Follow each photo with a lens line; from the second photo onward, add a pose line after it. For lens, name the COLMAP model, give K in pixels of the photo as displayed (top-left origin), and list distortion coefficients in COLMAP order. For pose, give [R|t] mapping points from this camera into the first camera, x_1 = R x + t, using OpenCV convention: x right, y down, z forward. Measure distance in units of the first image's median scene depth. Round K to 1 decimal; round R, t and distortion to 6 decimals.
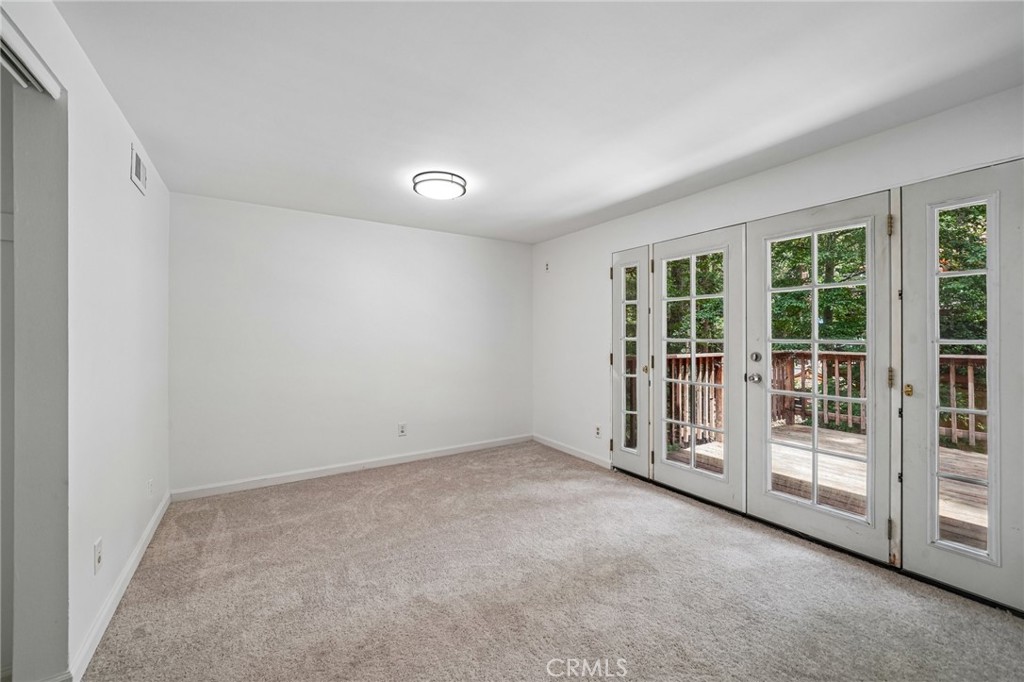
lens RADIAL K [[401.3, 0, 507.6], [0, 401.3, 331.3], [0, 0, 1]] dist [-0.000623, -0.000141]
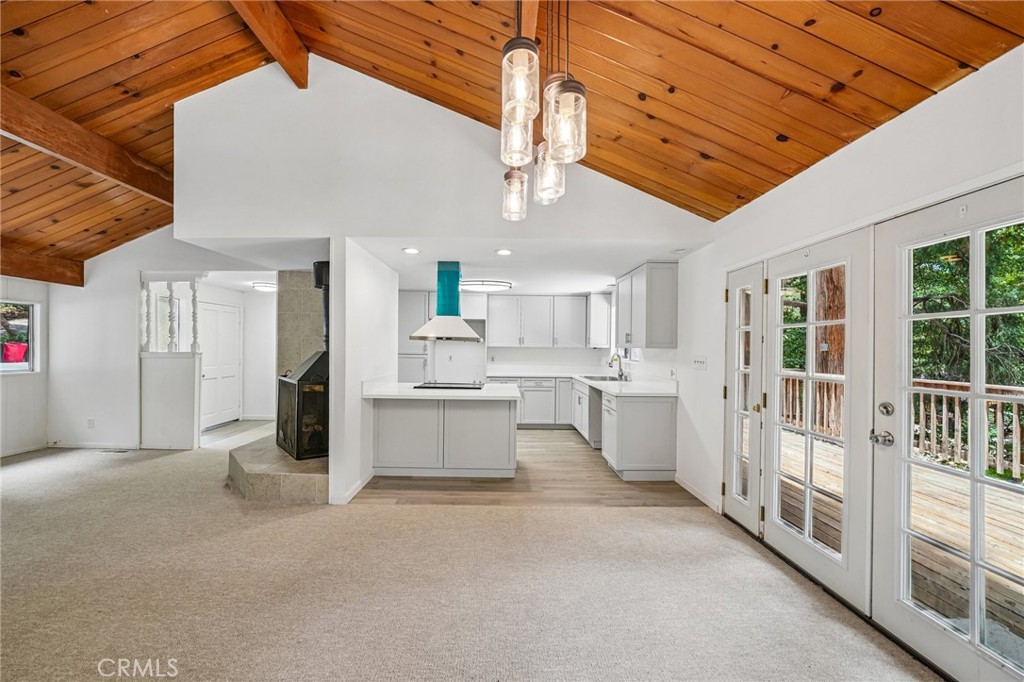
lens RADIAL K [[364.6, 0, 506.3], [0, 364.6, 343.6], [0, 0, 1]] dist [-0.000518, -0.003821]
pose [[0.850063, 0.012506, -0.526533, 0.301282], [-0.015616, 0.999877, -0.001462, -0.032899], [0.526450, 0.009465, 0.850154, 0.064664]]
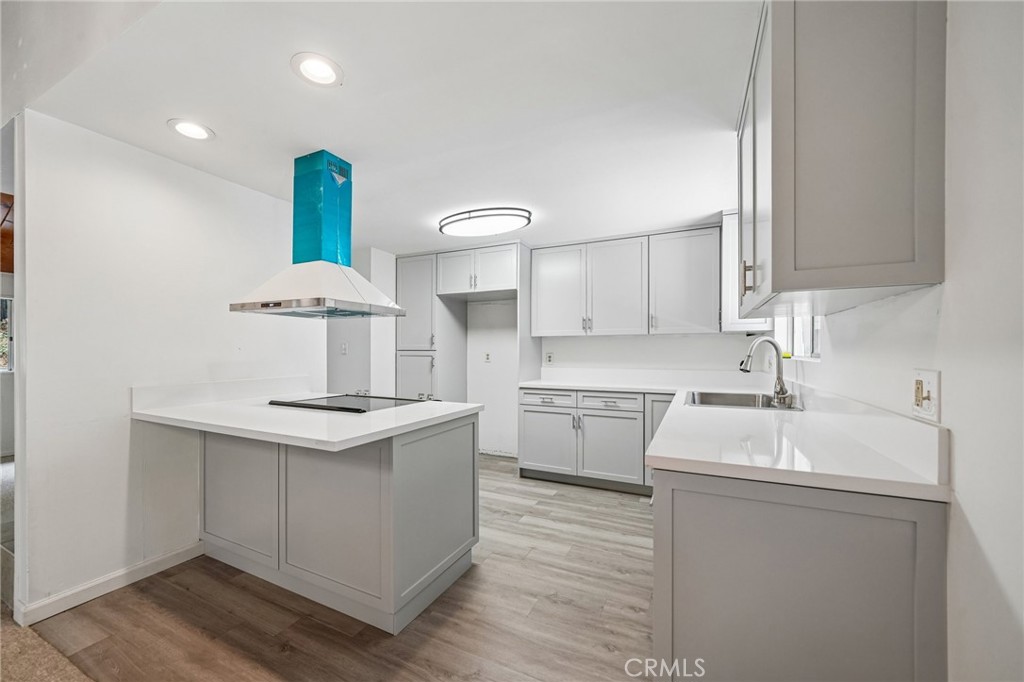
lens RADIAL K [[400.2, 0, 500.5], [0, 400.2, 348.9], [0, 0, 1]] dist [-0.009764, 0.000098]
pose [[0.509817, 0.000420, -0.860283, 0.234208], [0.000012, 1.000000, 0.000495, 0.018195], [0.860283, -0.000263, 0.509817, 0.916528]]
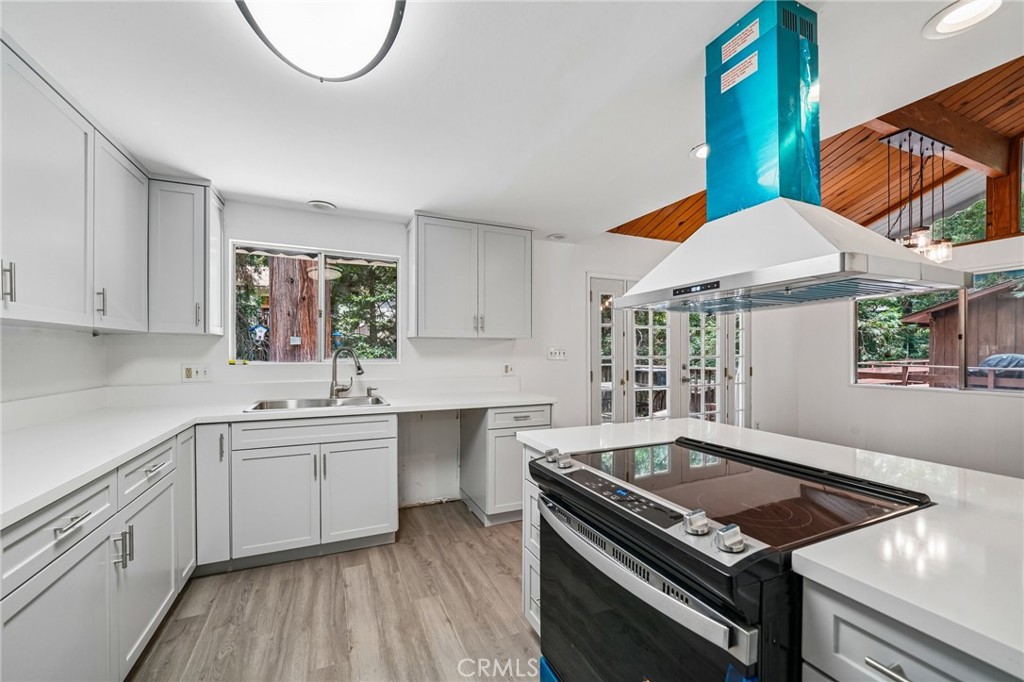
lens RADIAL K [[400.2, 0, 500.5], [0, 400.2, 348.9], [0, 0, 1]] dist [-0.009764, 0.000098]
pose [[0.163944, 0.011317, 0.986405, -0.928290], [-0.007316, 0.999921, -0.010257, 0.009112], [-0.986443, -0.005535, 0.164014, 1.185482]]
